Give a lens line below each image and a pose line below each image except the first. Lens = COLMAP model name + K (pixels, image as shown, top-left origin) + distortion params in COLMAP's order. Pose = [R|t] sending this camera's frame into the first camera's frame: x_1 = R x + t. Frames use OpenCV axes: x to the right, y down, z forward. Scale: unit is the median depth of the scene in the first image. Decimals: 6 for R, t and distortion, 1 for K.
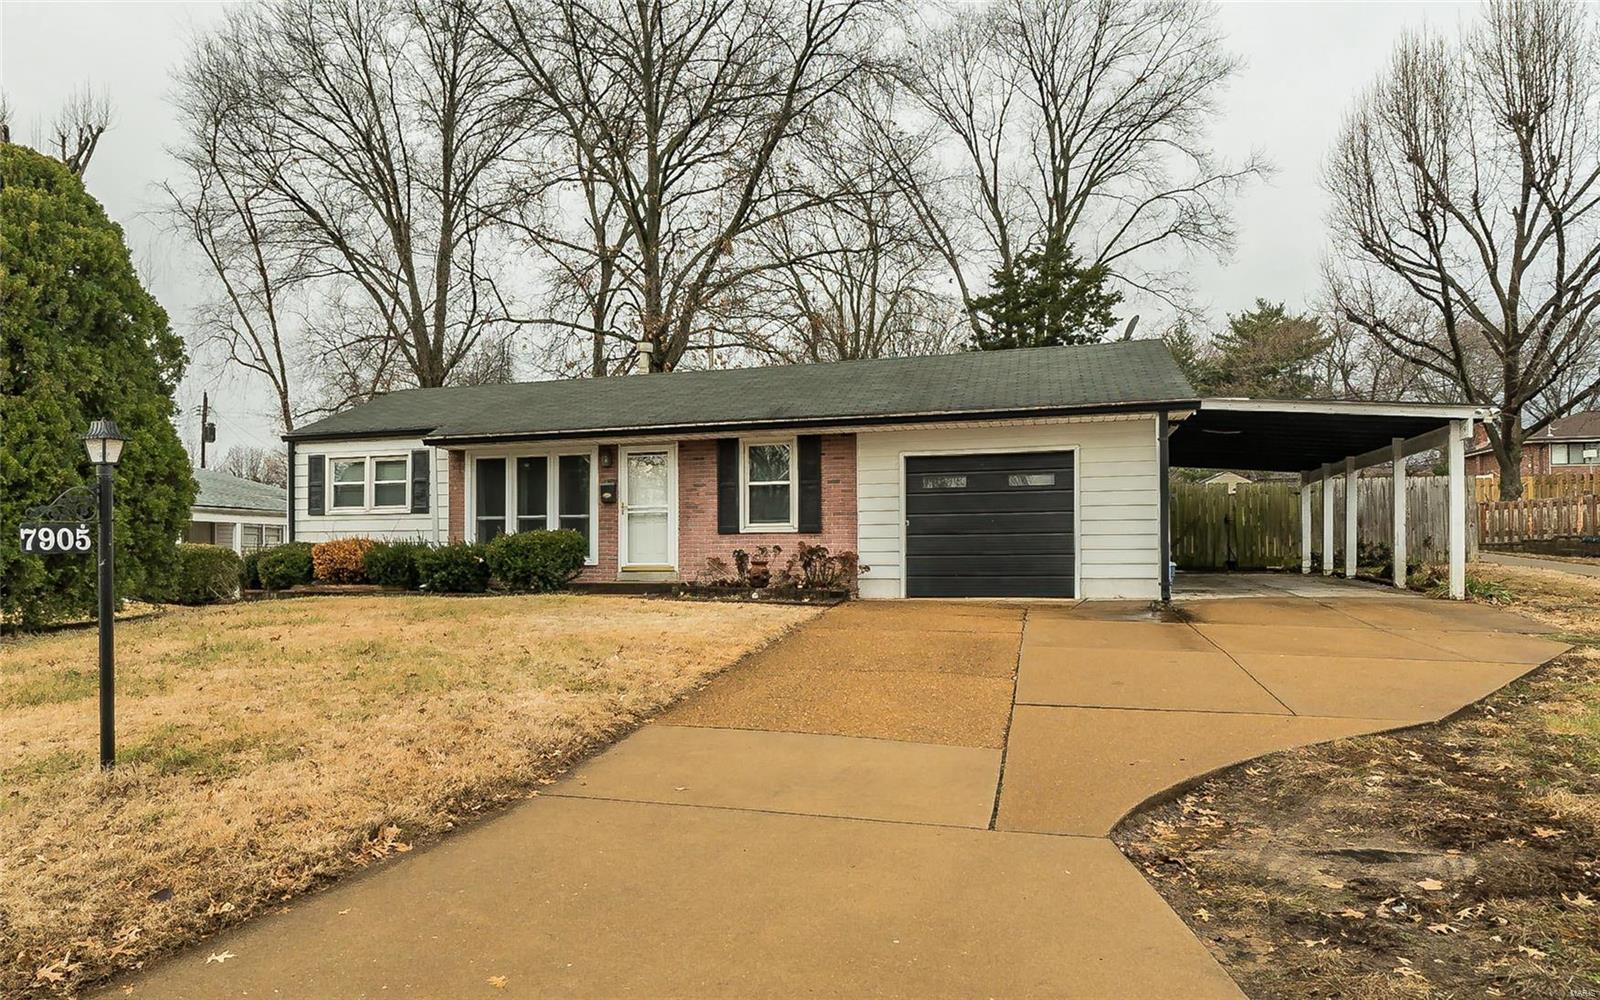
lens RADIAL K [[825.6, 0, 811.9], [0, 825.6, 544.7], [0, 0, 1]] dist [0.001203, 0.002582]
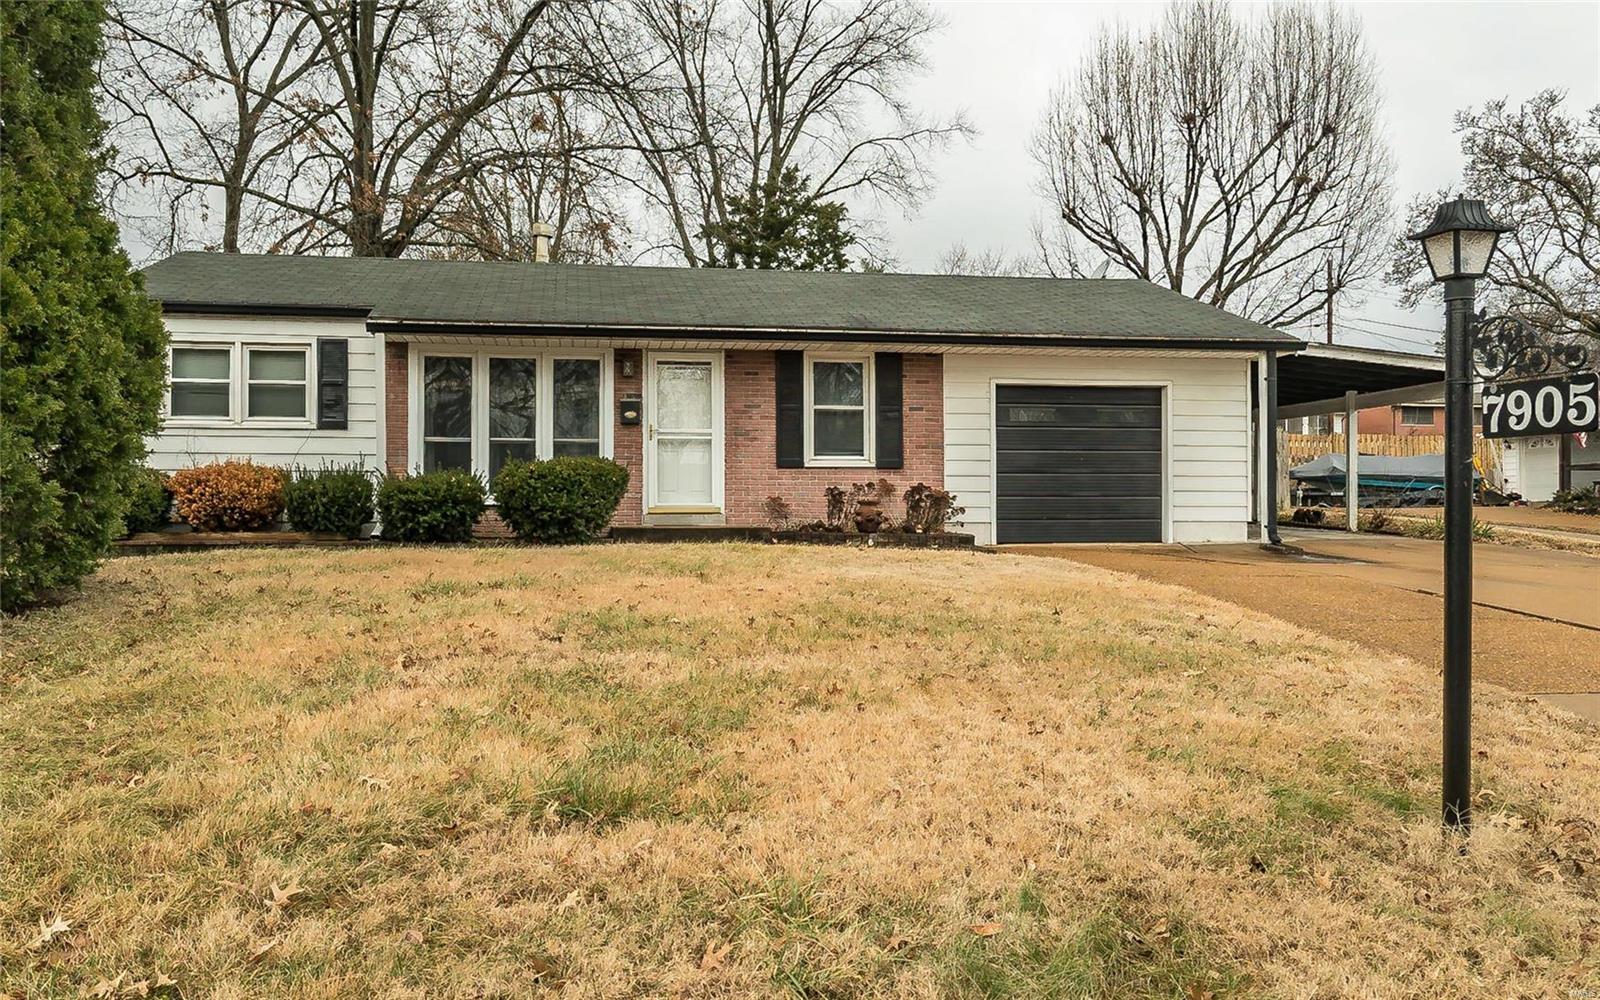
lens RADIAL K [[898.5, 0, 800.2], [0, 898.5, 507.2], [0, 0, 1]] dist [0.008790, -0.000954]
pose [[0.935952, 0.005420, 0.352086, -0.400578], [-0.011299, 0.999829, 0.014644, 0.012675], [-0.351946, -0.017685, 0.935853, 0.165166]]
